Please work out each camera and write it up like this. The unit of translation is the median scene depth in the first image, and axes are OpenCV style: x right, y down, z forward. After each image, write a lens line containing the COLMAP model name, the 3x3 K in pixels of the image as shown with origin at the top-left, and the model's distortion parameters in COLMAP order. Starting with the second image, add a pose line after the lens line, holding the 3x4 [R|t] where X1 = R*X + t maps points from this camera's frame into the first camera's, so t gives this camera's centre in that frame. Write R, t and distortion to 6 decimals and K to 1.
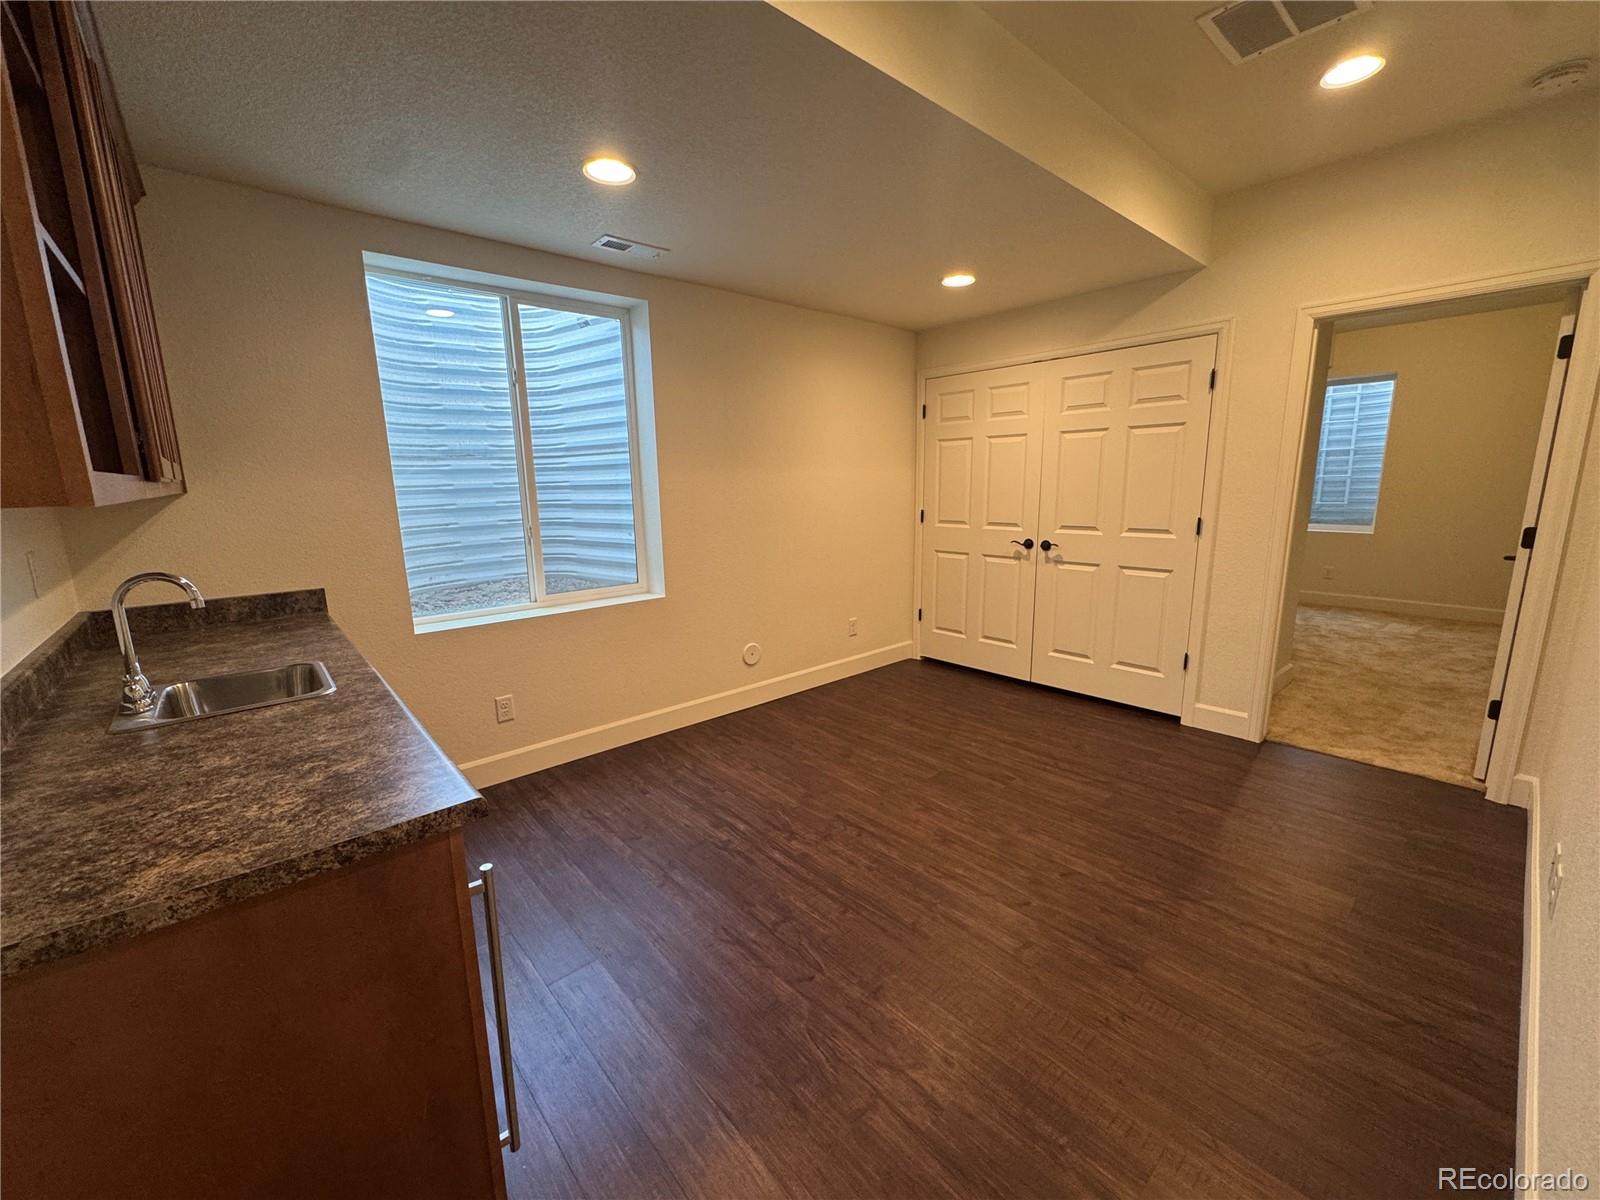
lens RADIAL K [[648.3, 0, 802.8], [0, 648.3, 600.1], [0, 0, 1]] dist [-0.002006, 0.001198]
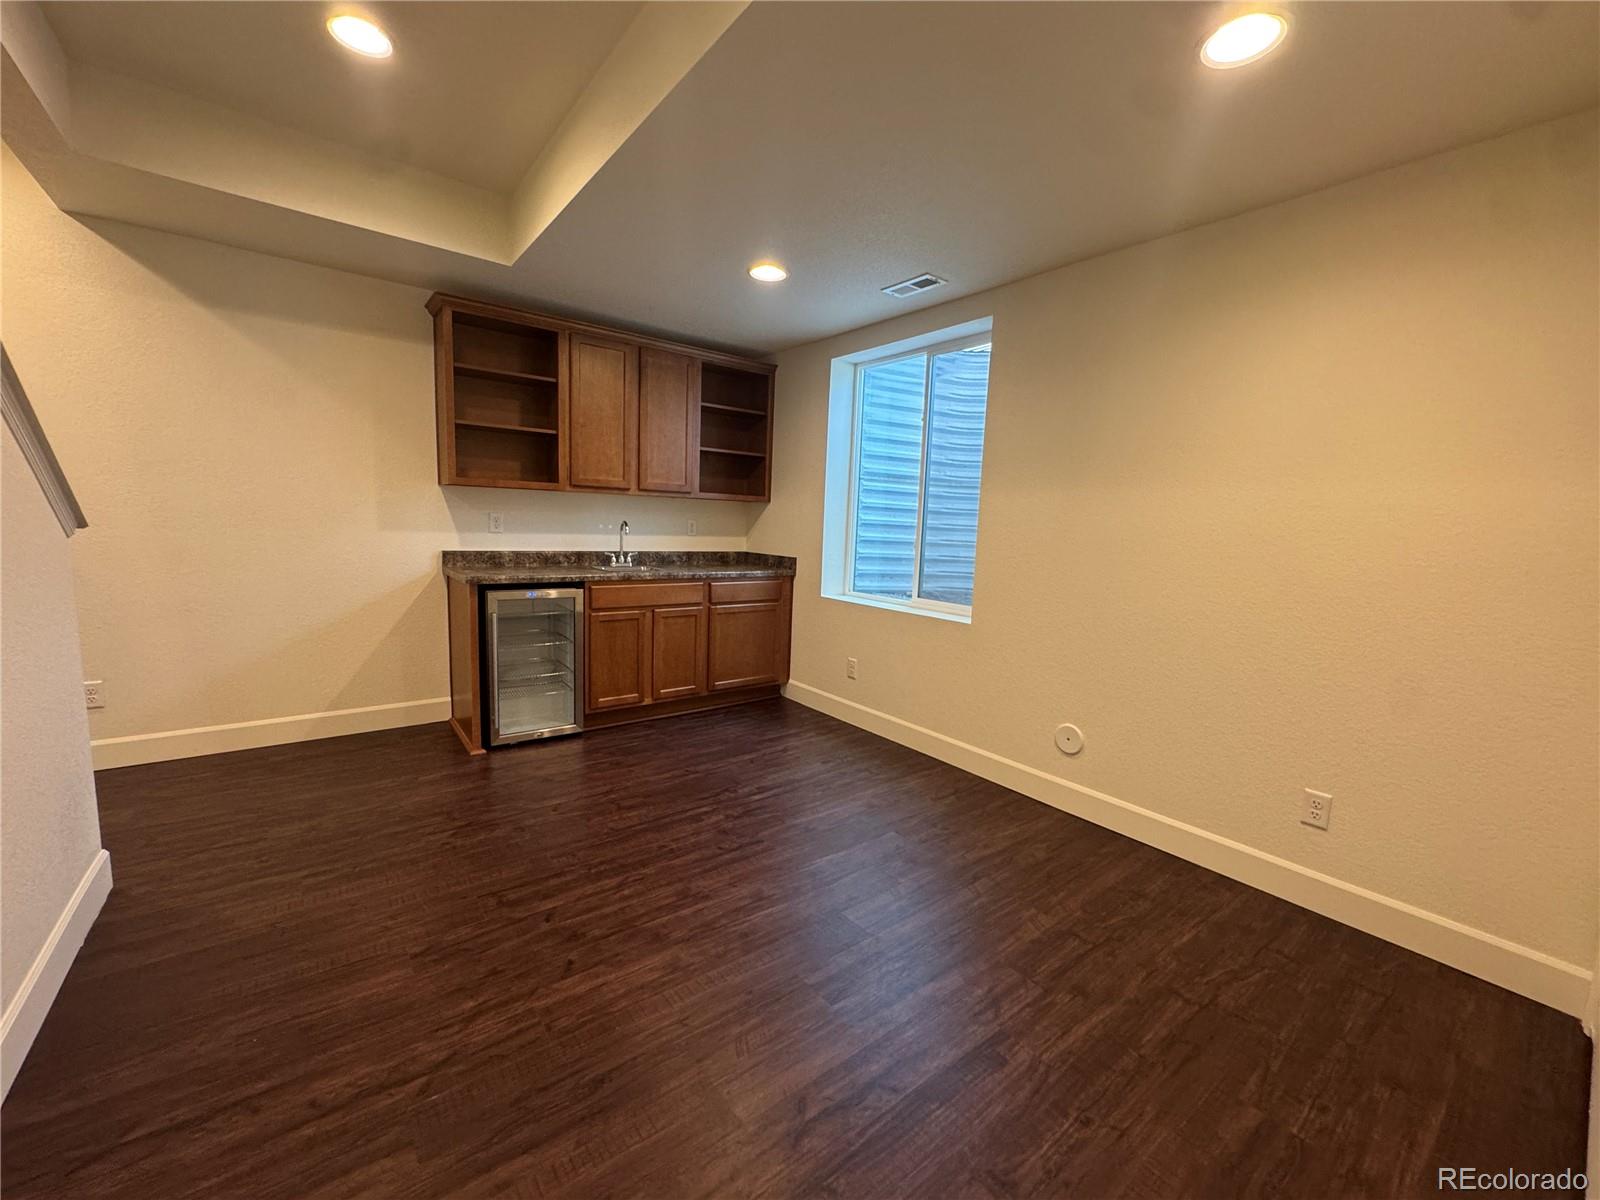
lens RADIAL K [[648.3, 0, 800.8], [0, 648.3, 599.5], [0, 0, 1]] dist [-0.002006, 0.001198]
pose [[-0.078717, 0.133449, -0.987925, 0.869920], [-0.221668, 0.963847, 0.147859, -0.146742], [0.971940, 0.230630, -0.046290, 0.950175]]
